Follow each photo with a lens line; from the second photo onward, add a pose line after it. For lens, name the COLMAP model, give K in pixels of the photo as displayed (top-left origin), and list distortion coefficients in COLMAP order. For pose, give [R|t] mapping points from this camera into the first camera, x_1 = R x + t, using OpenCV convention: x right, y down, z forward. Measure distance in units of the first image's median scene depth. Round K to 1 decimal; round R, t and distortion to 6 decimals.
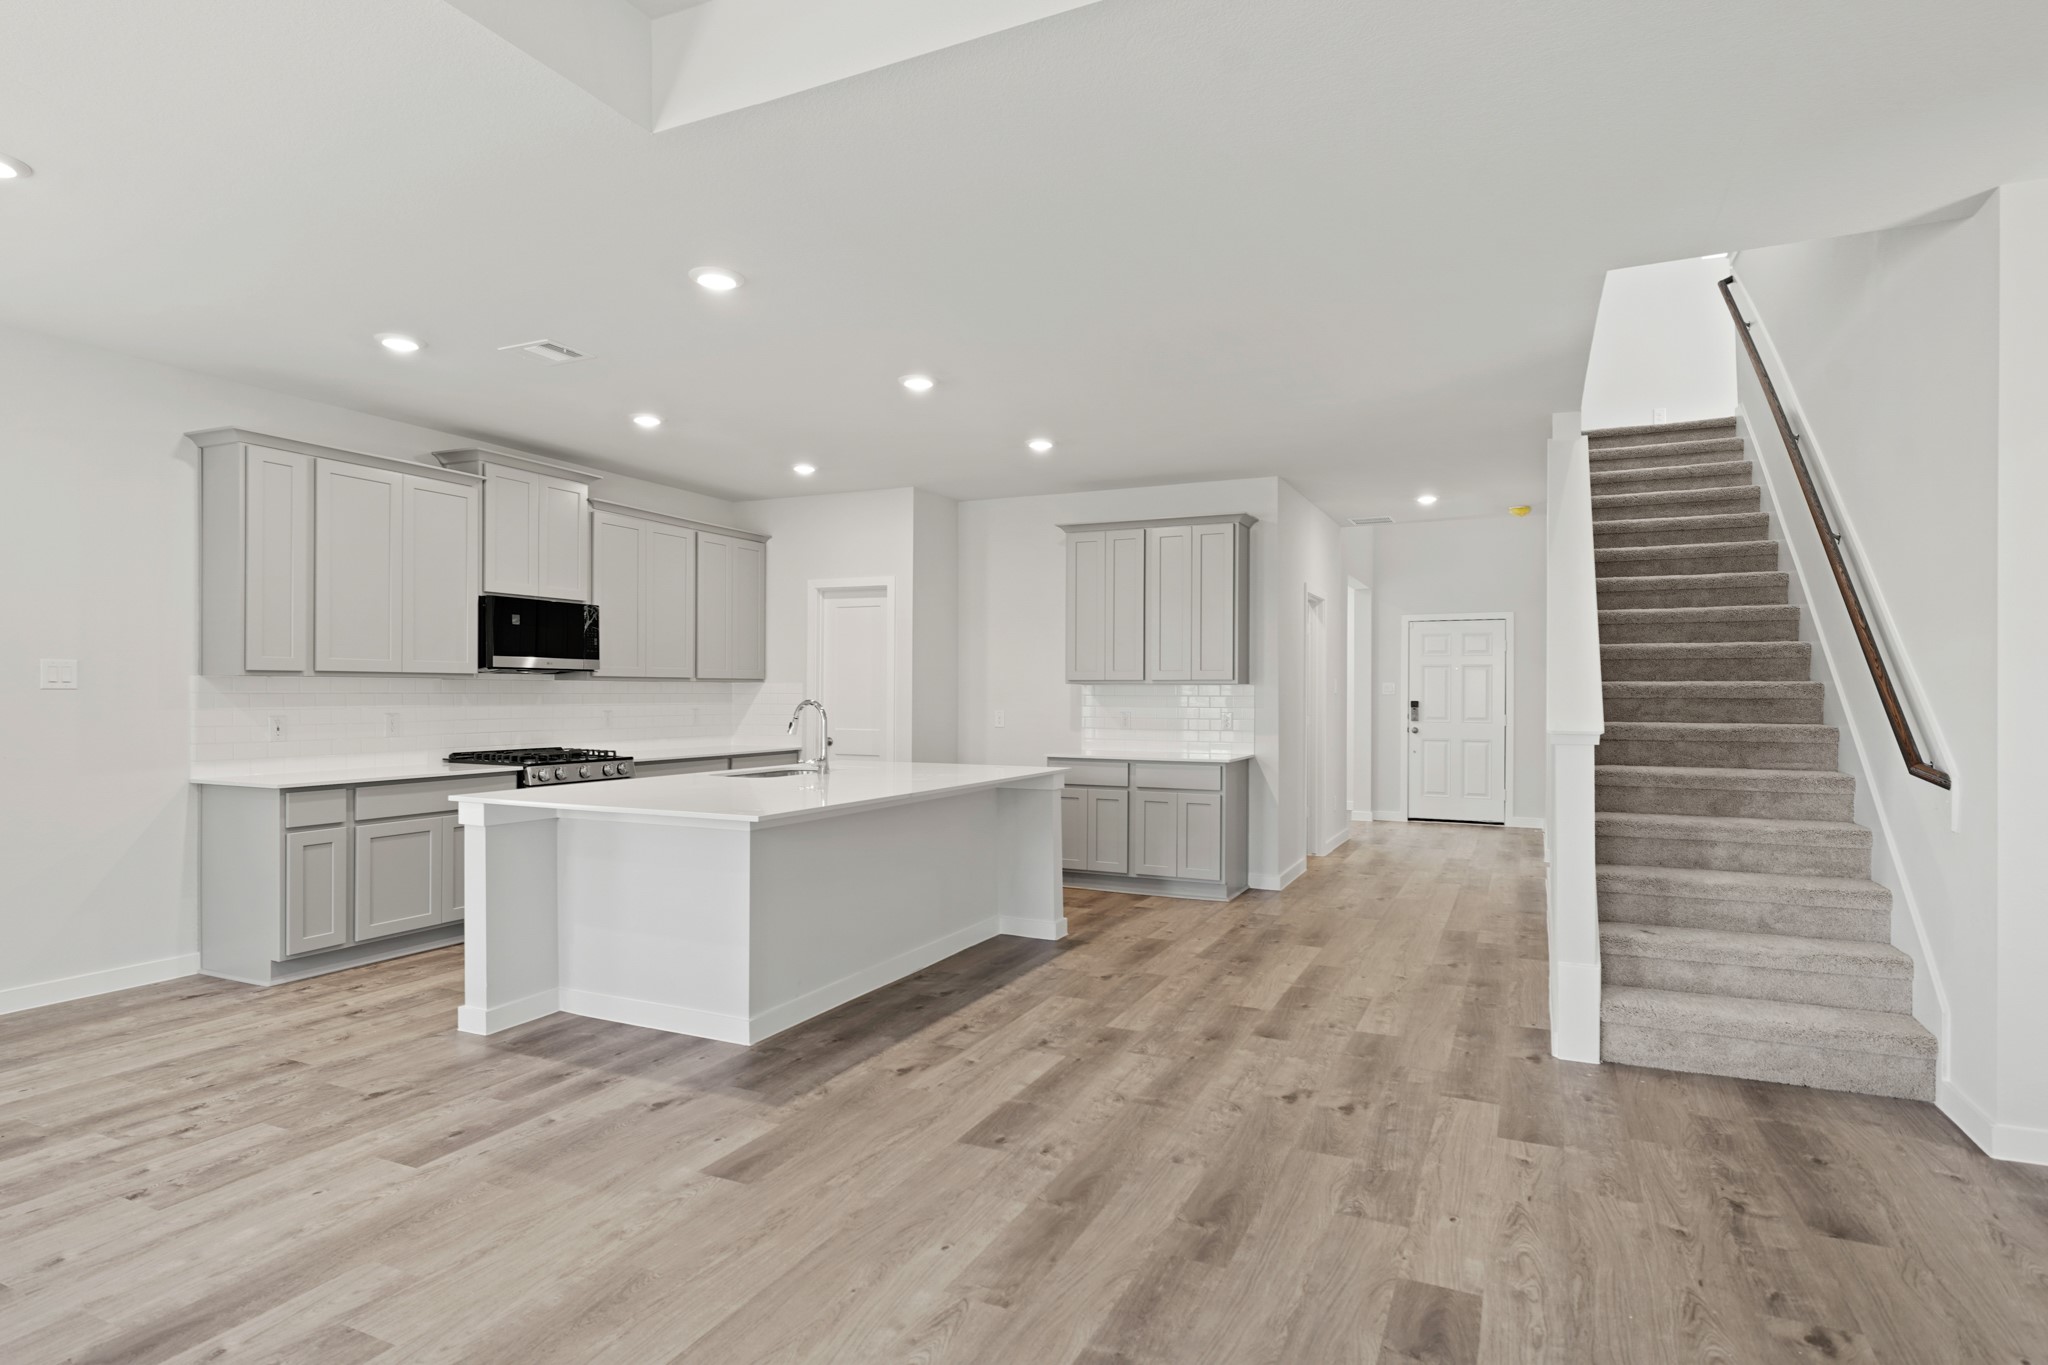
lens RADIAL K [[1103.1, 0, 1031.0], [0, 1103.1, 701.3], [0, 0, 1]] dist [0.002108, -0.000602]
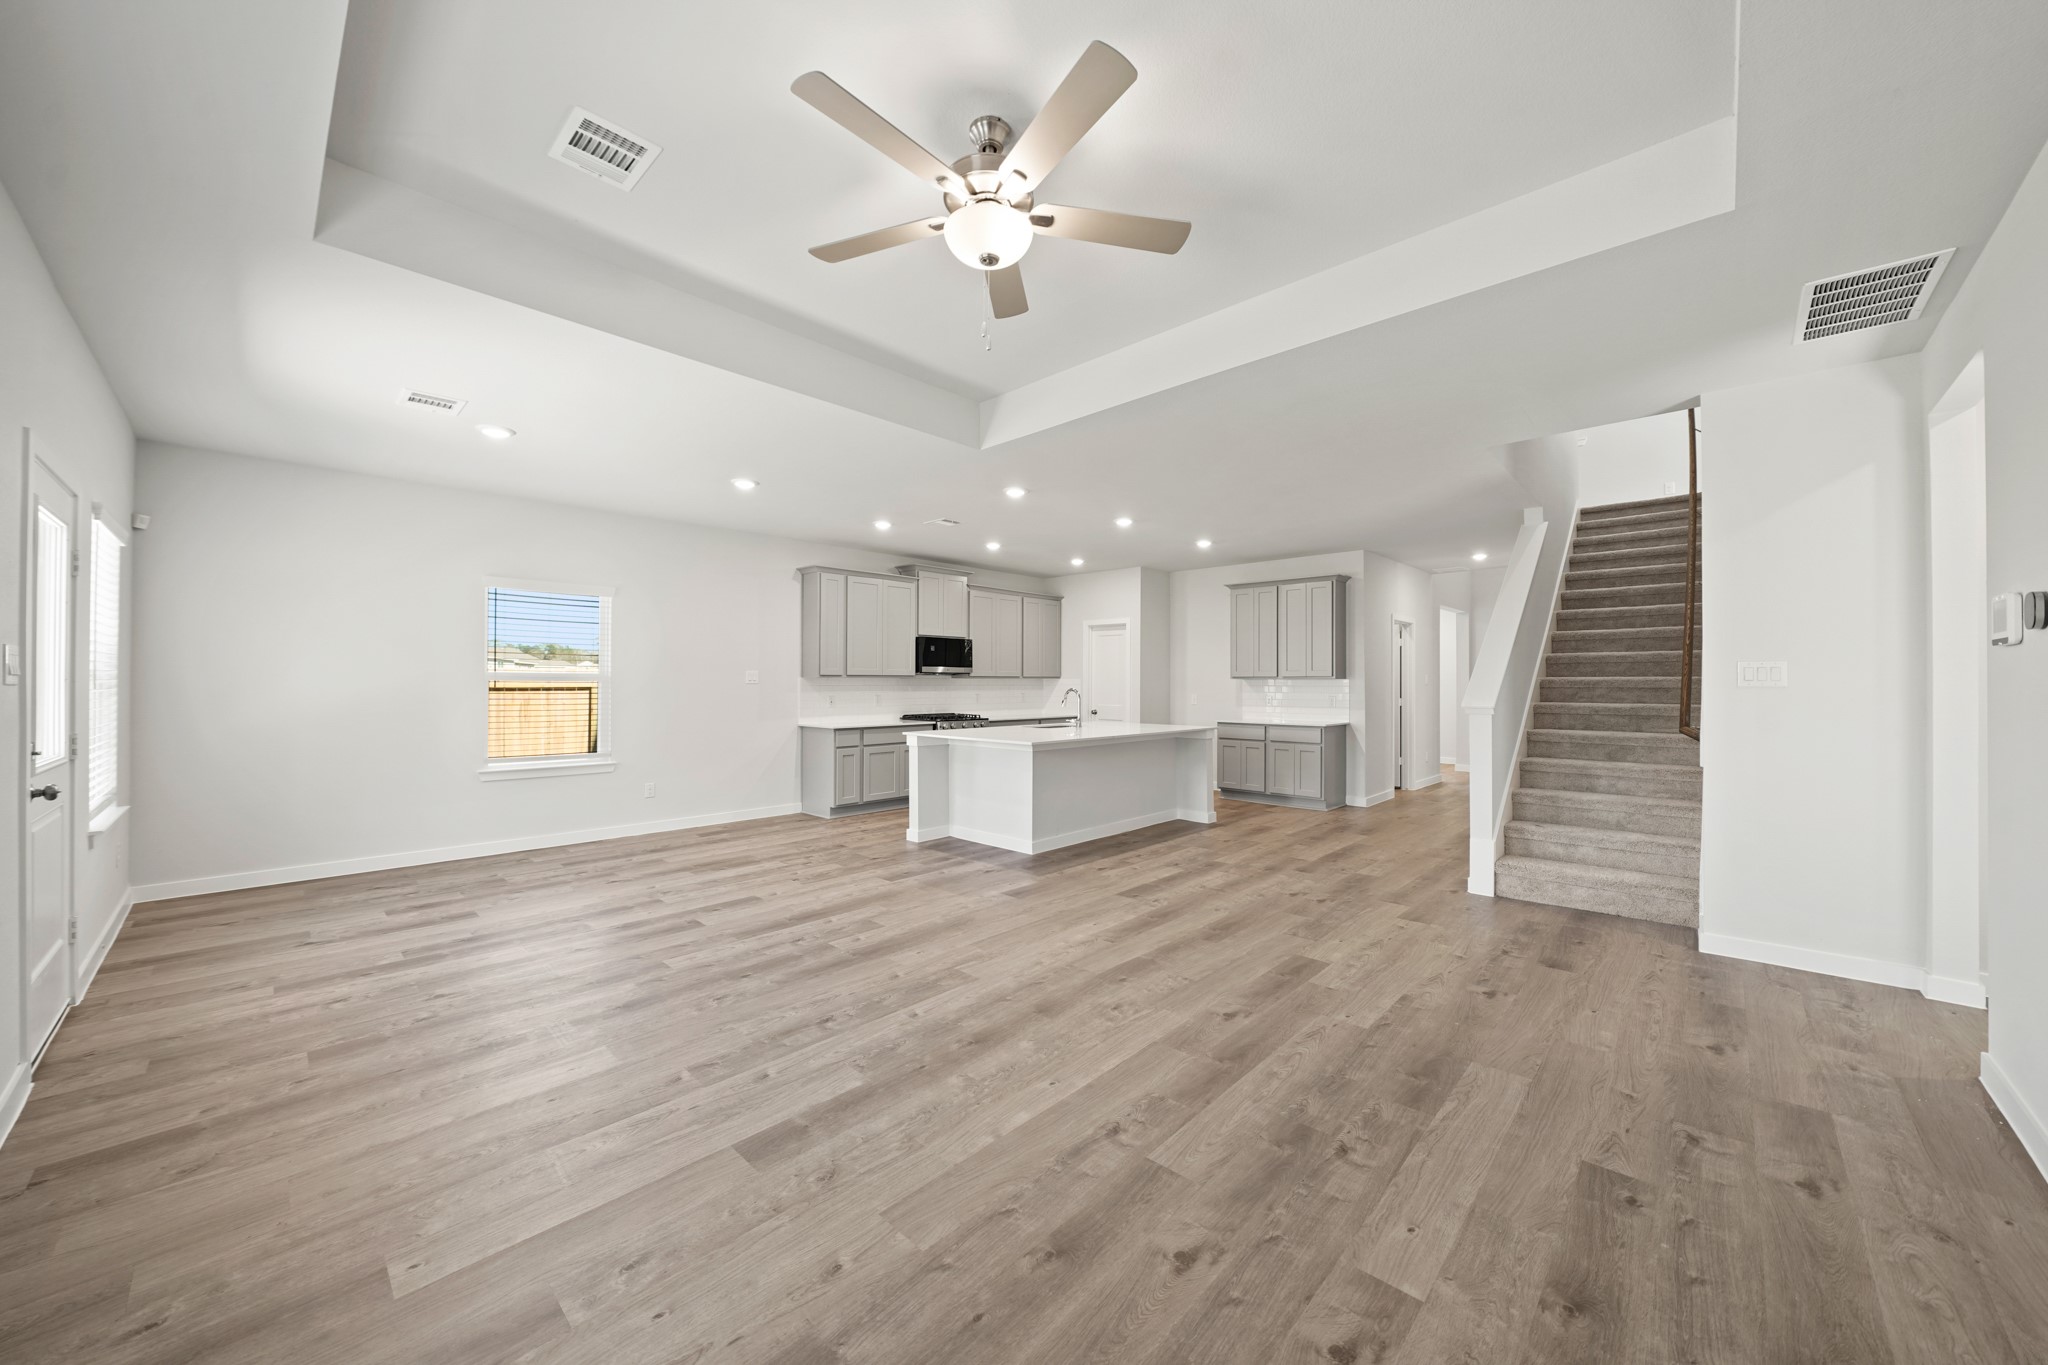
lens RADIAL K [[754.5, 0, 1025.3], [0, 754.5, 686.2], [0, 0, 1]] dist [-0.013286, -0.000004]
pose [[0.948475, -0.000610, -0.316853, 0.161083], [-0.000734, 0.999991, -0.004122, 0.000252], [0.316852, 0.004142, 0.948466, -0.311316]]
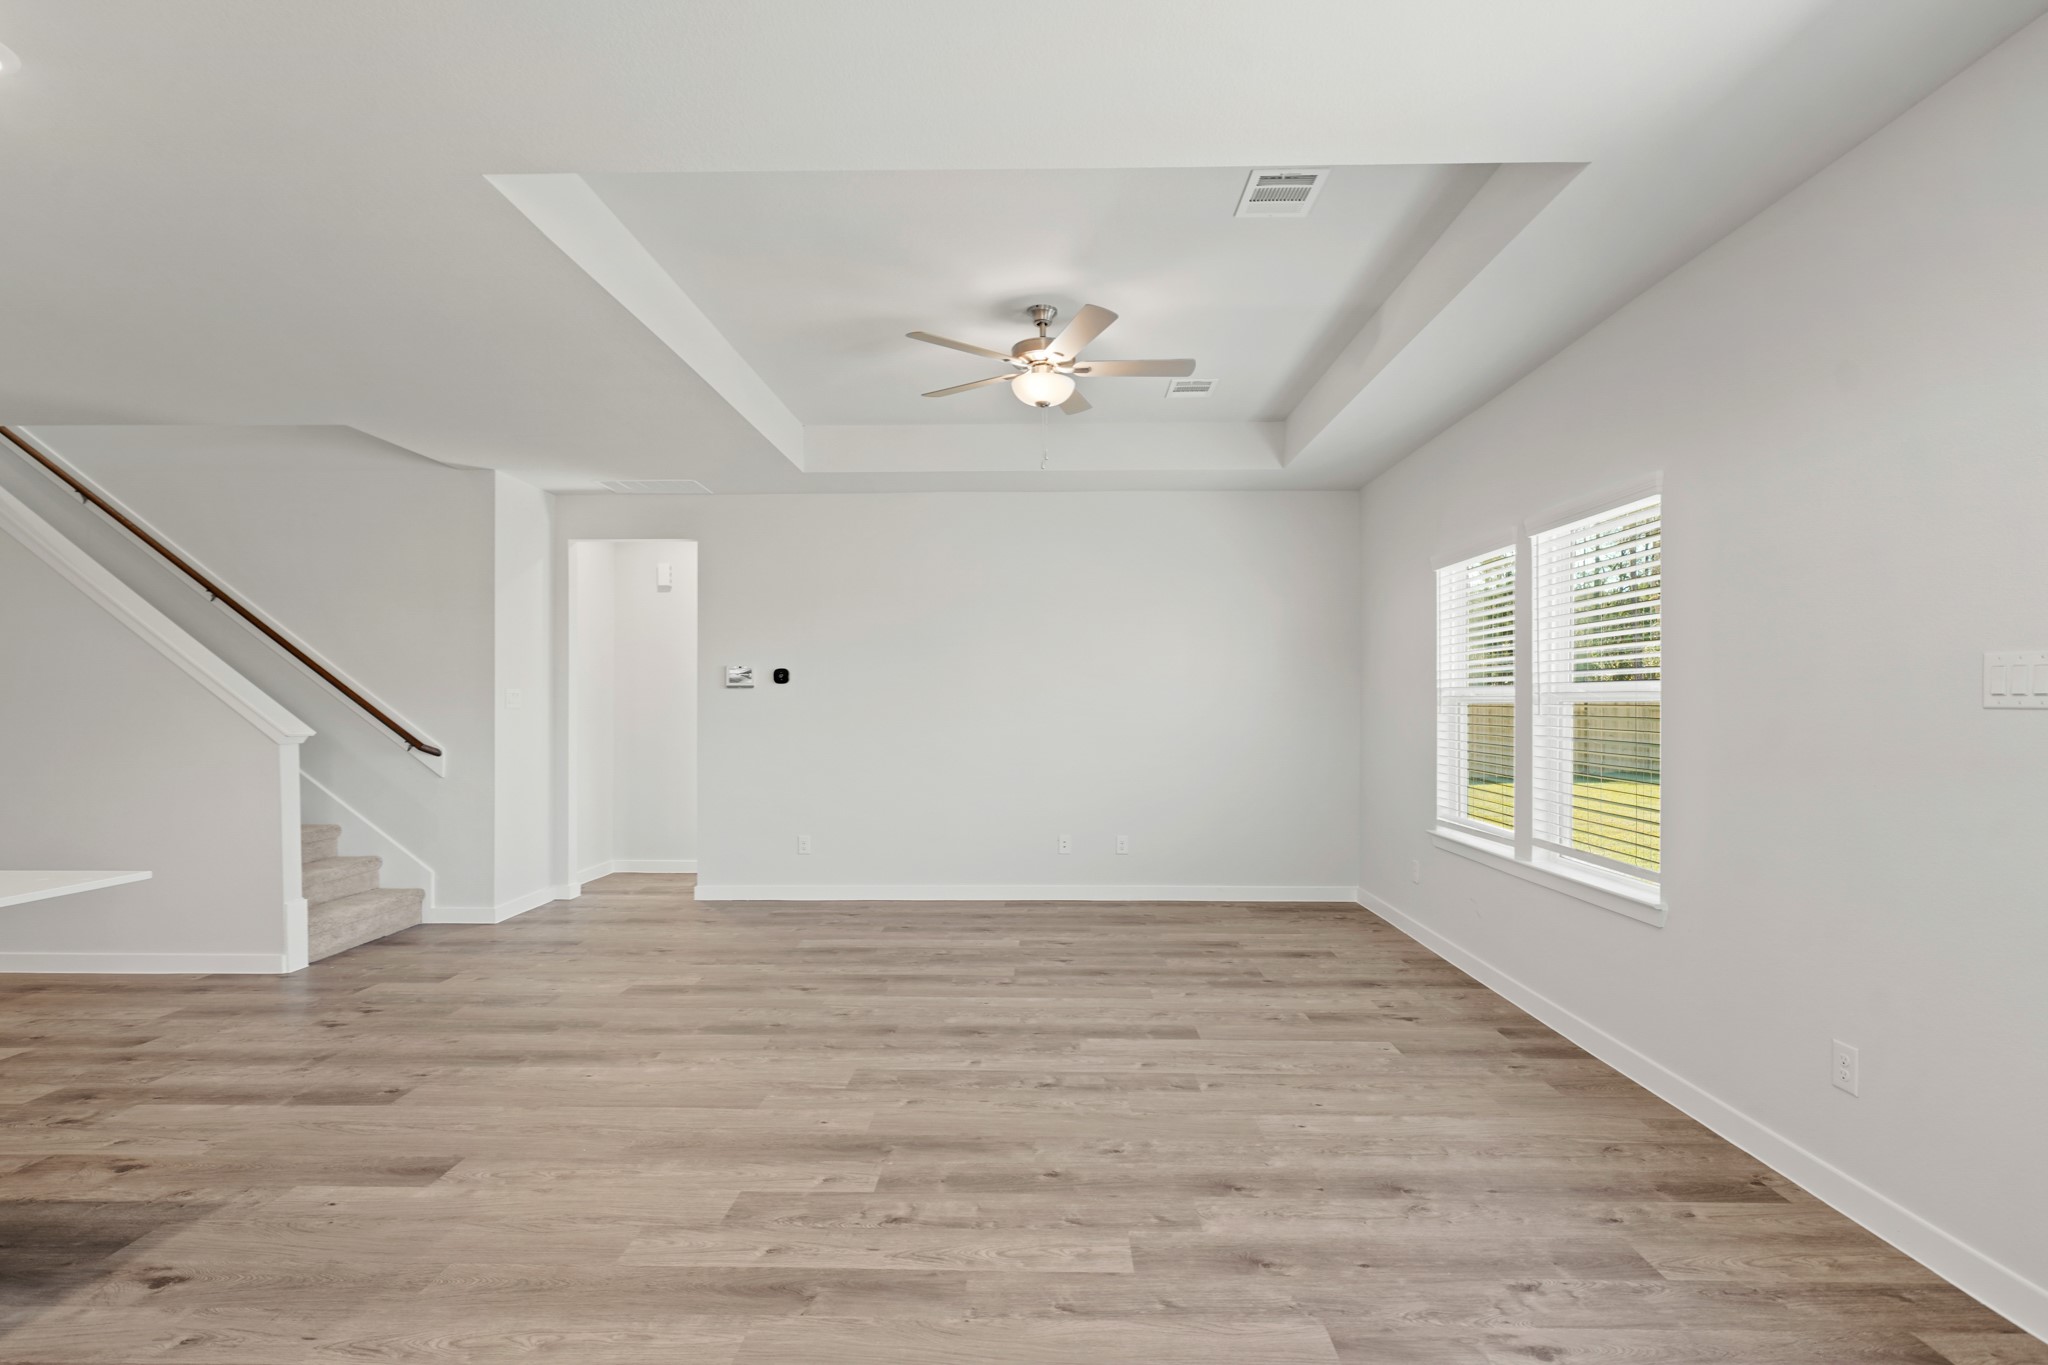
lens RADIAL K [[950.1, 0, 1023.5], [0, 950.1, 697.8], [0, 0, 1]] dist [0.001240, 0.000267]
pose [[-0.403602, 0.005545, 0.914918, -0.862123], [0.004991, 0.999980, -0.003859, -0.011565], [-0.914921, 0.003009, -0.403621, 0.552093]]
